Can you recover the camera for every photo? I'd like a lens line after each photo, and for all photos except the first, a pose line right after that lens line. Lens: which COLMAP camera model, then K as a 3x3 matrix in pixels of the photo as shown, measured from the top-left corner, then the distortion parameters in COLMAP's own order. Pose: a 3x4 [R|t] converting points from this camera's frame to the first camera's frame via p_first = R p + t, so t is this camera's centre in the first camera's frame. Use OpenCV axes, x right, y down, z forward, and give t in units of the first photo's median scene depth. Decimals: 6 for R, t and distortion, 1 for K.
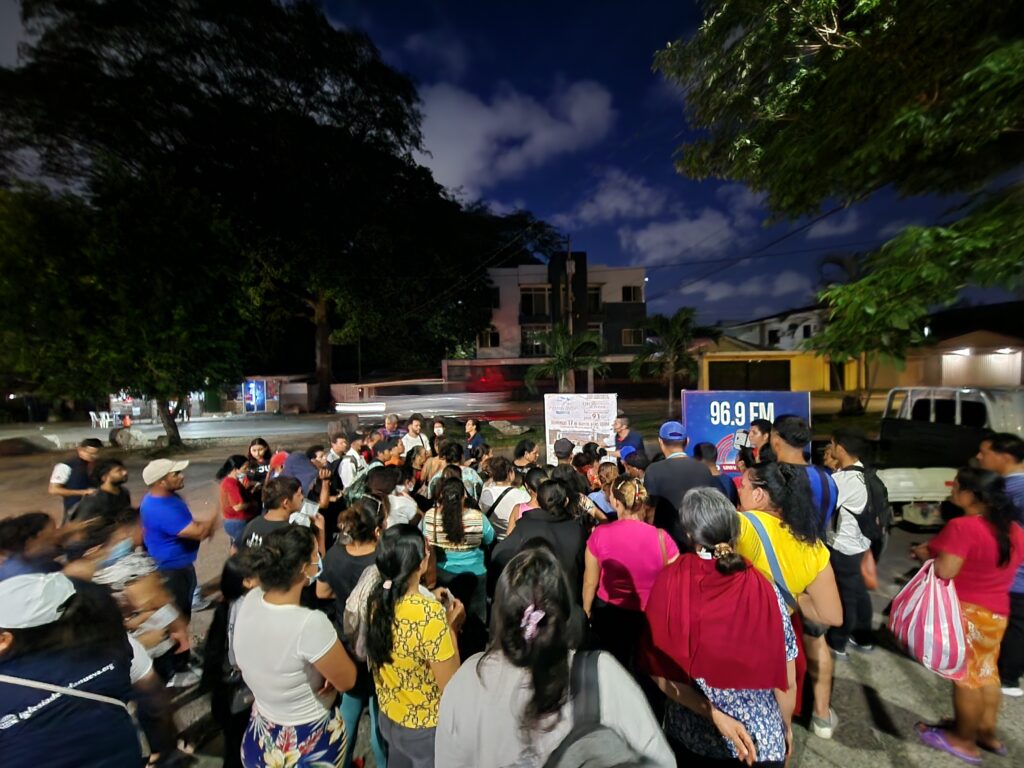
lens RADIAL K [[427.8, 0, 512.0], [0, 427.8, 384.0], [0, 0, 1]] dist [-0.030026, 0.021925]
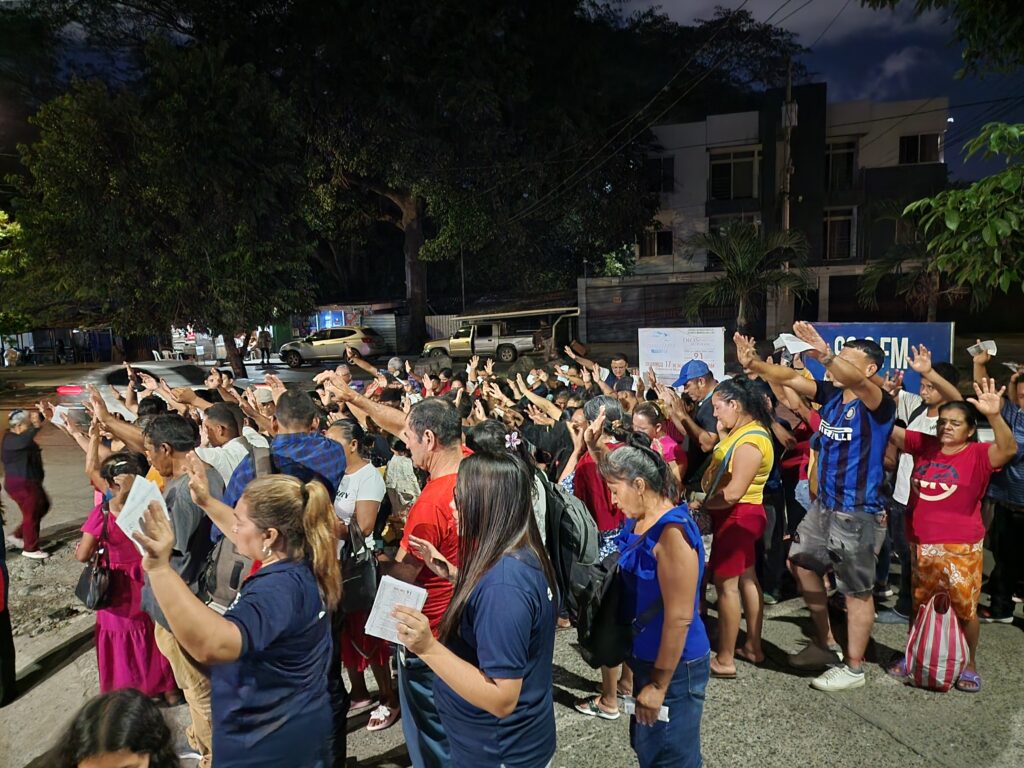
lens RADIAL K [[696.4, 0, 504.9], [0, 696.4, 381.9], [0, 0, 1]] dist [0.068551, -0.065853]
pose [[0.953122, 0.022994, -0.301710, 0.069080], [0.006522, 0.995316, 0.096460, -0.000978], [0.302515, -0.093906, 0.948507, -0.098049]]
